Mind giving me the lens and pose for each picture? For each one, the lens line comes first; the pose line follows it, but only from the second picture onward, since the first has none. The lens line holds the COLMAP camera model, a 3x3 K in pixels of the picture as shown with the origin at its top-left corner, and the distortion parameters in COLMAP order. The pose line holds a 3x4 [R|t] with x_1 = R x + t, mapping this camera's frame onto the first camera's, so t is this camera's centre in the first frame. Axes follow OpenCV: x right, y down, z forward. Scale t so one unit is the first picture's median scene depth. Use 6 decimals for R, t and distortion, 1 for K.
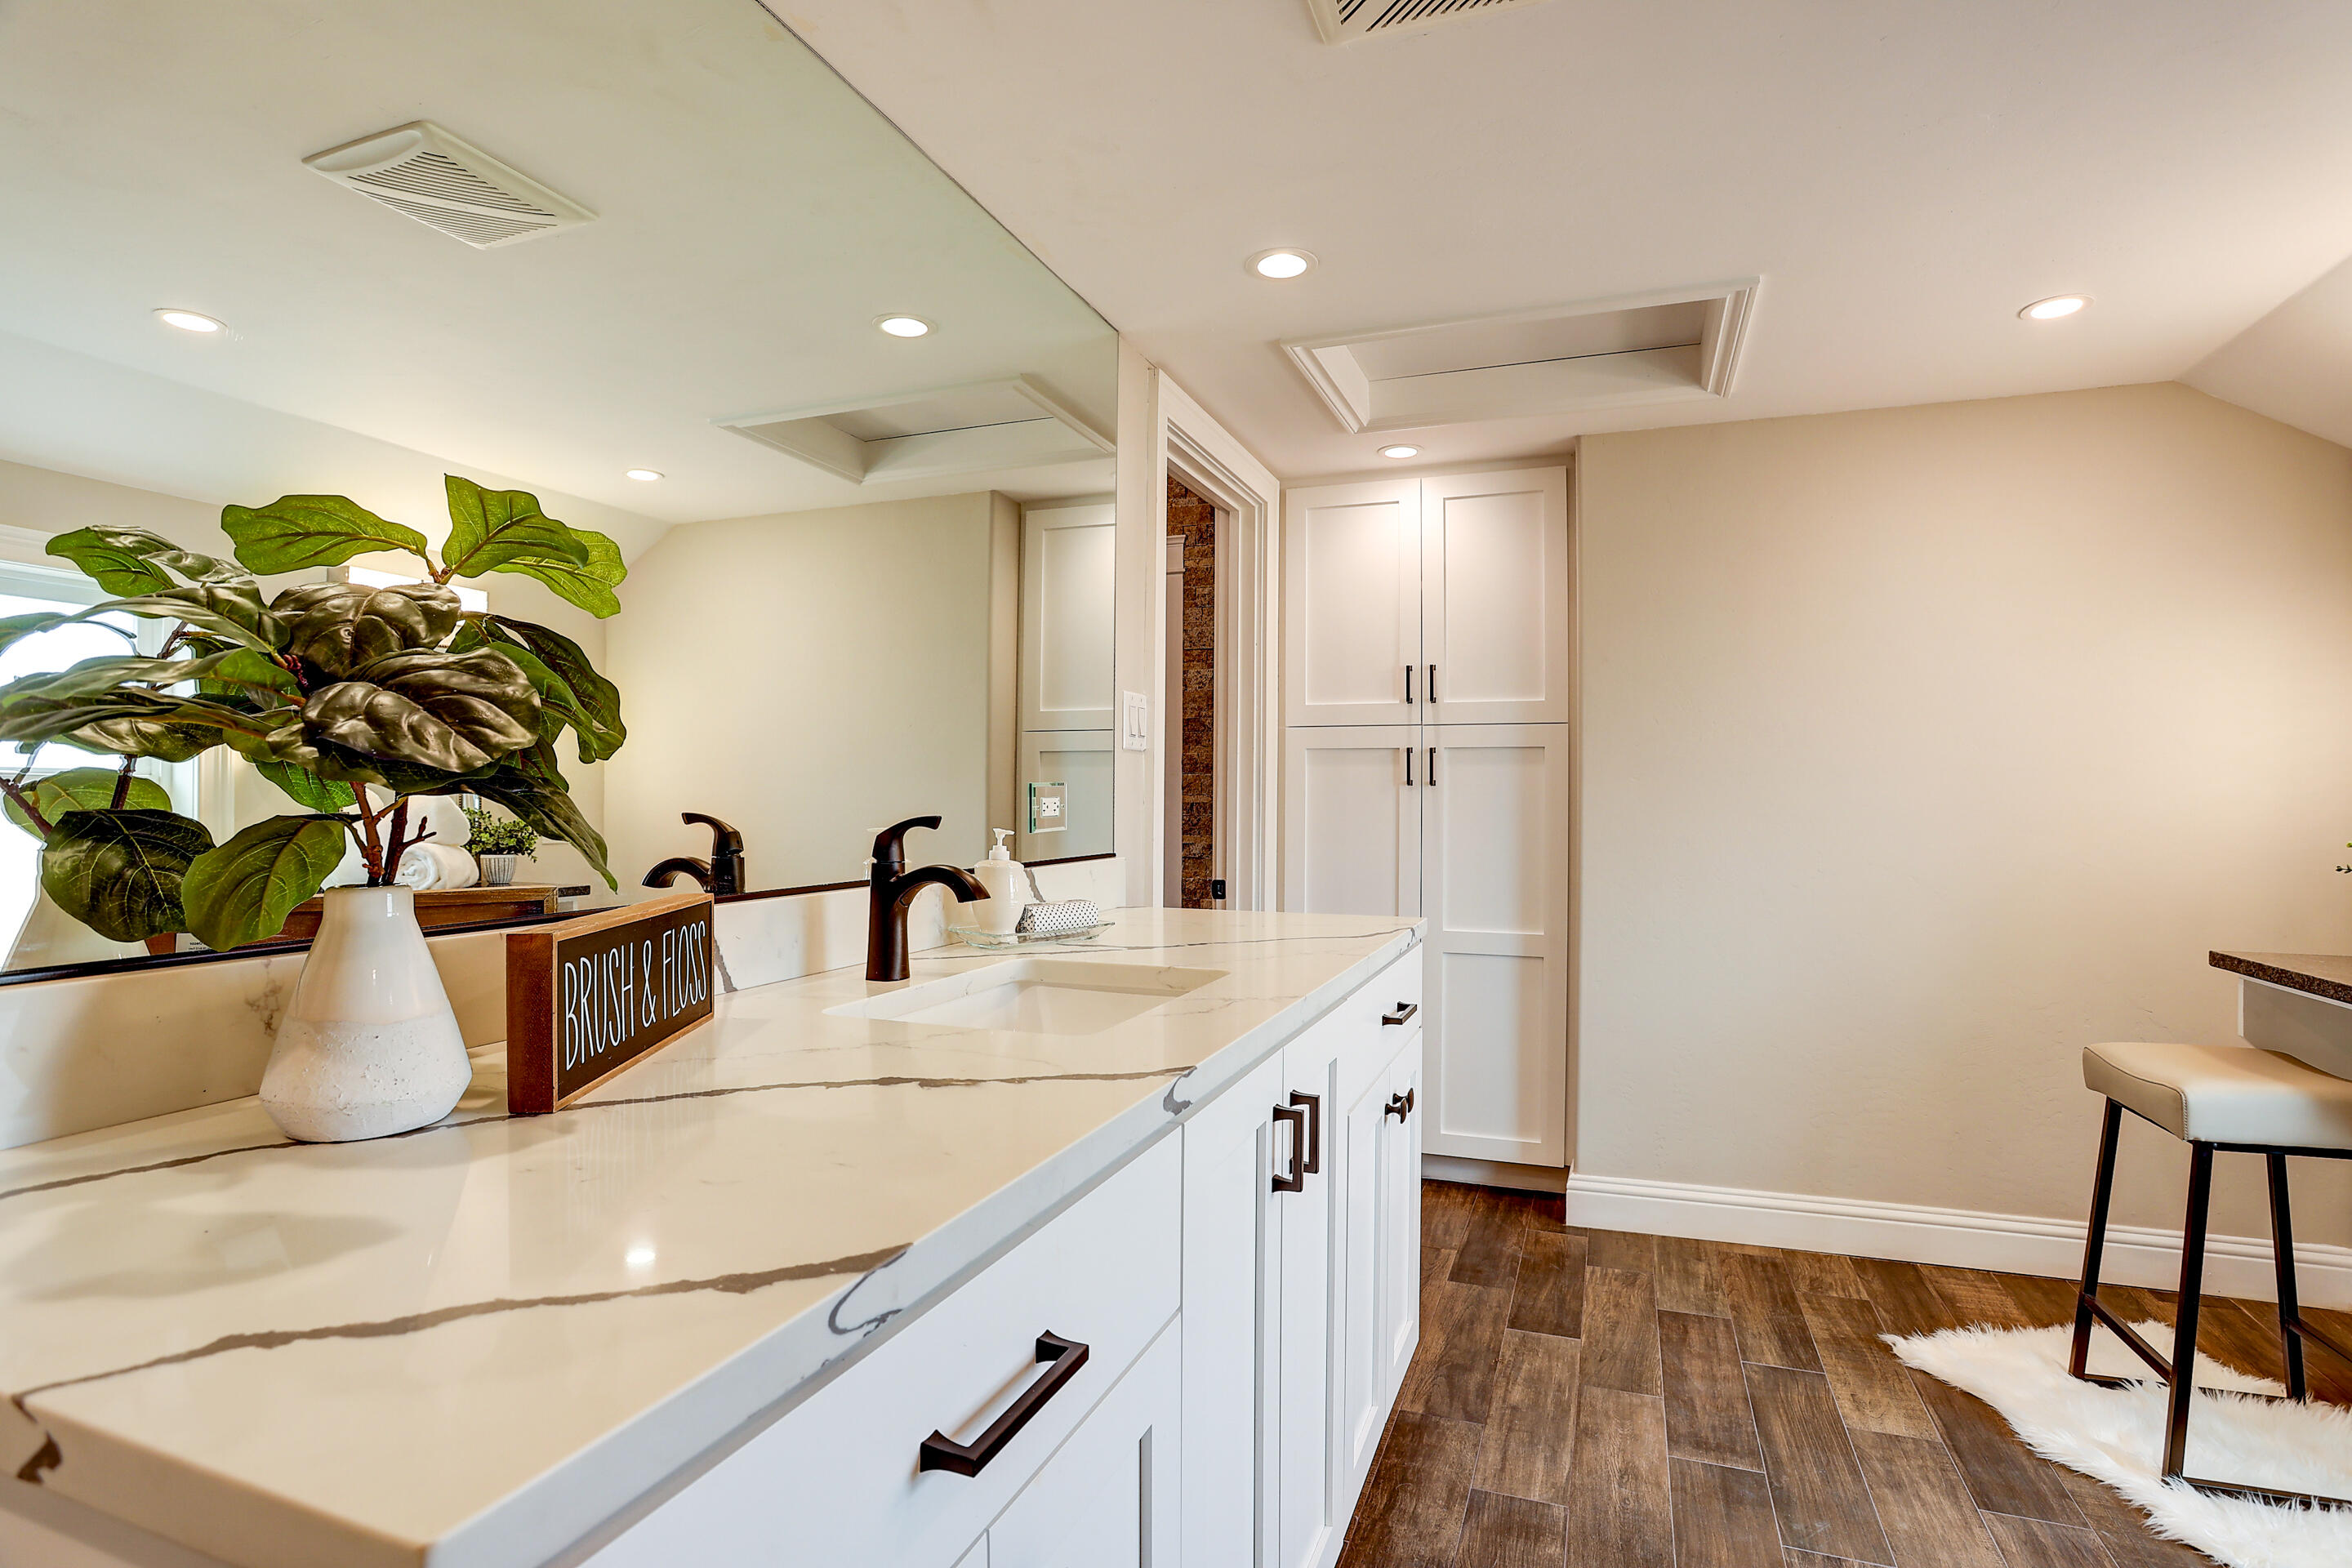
lens RADIAL K [[1152.7, 0, 1178.8], [0, 1152.7, 792.3], [0, 0, 1]] dist [-0.054780, 0.023221]
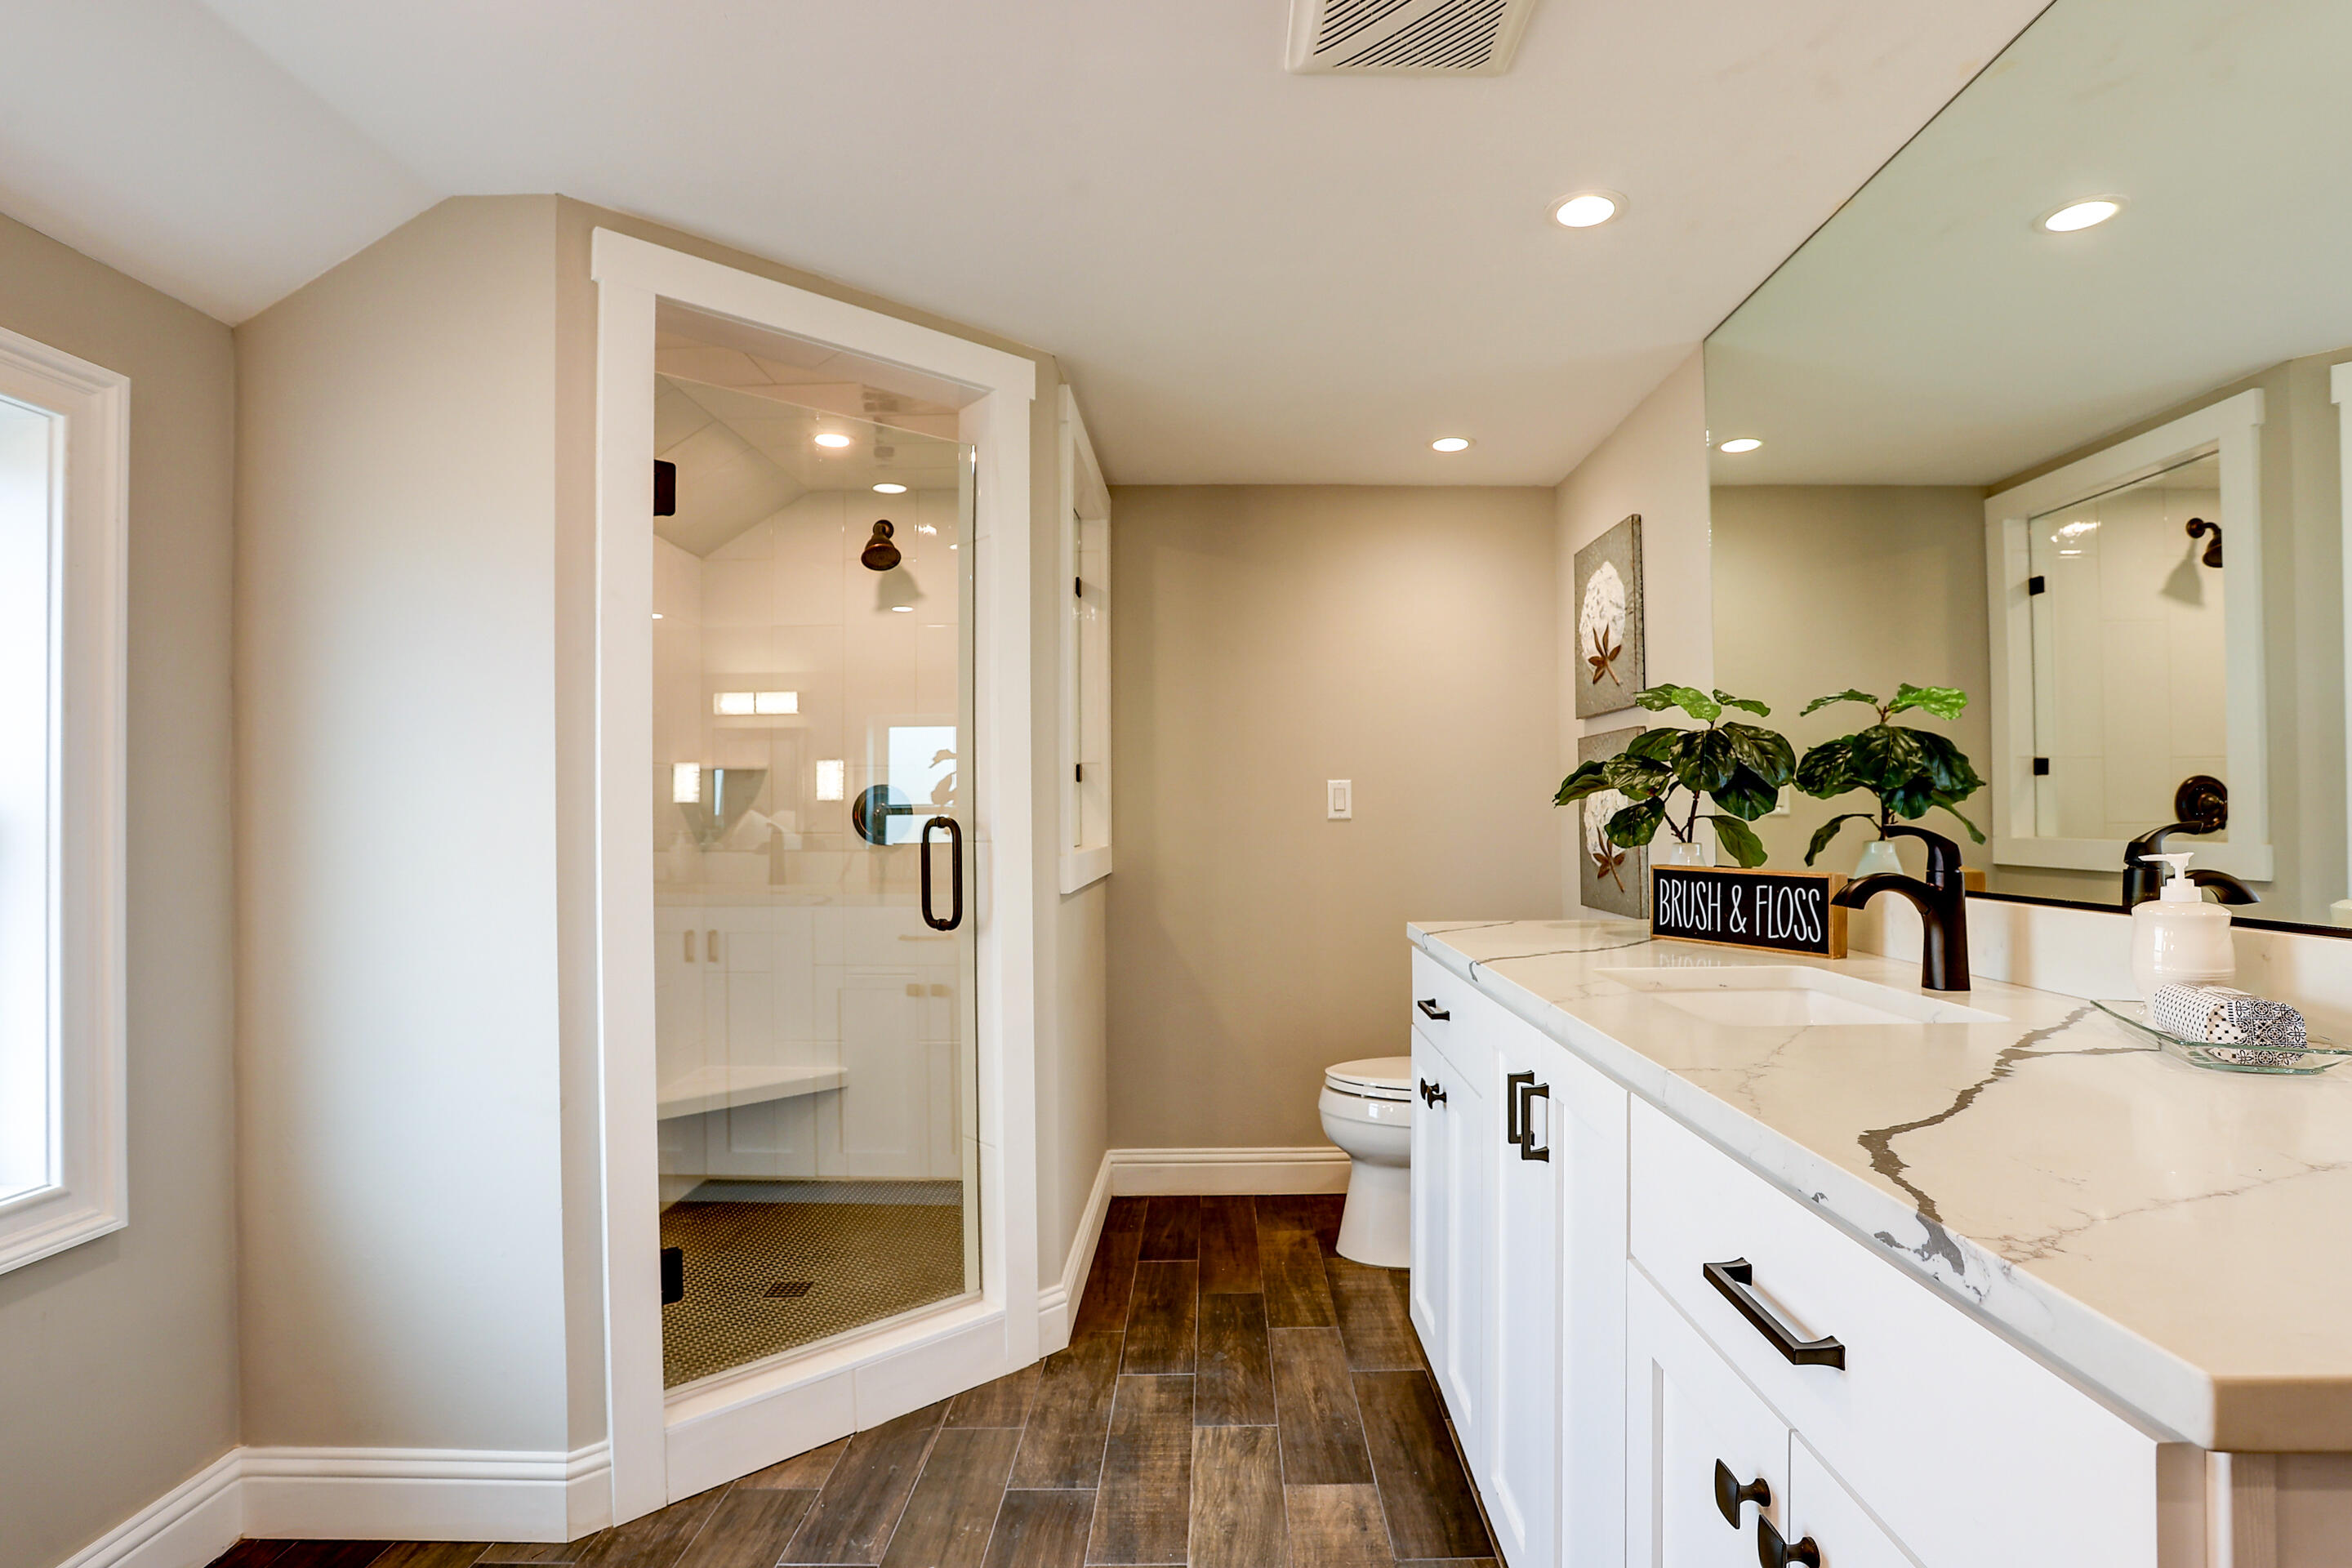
lens RADIAL K [[1152.7, 0, 1178.8], [0, 1152.7, 792.5], [0, 0, 1]] dist [-0.054780, 0.023221]
pose [[-0.938926, 0.000371, -0.344118, 1.095425], [0.007935, 0.999757, -0.020572, -0.003632], [0.344027, -0.022046, -0.938701, 2.439013]]
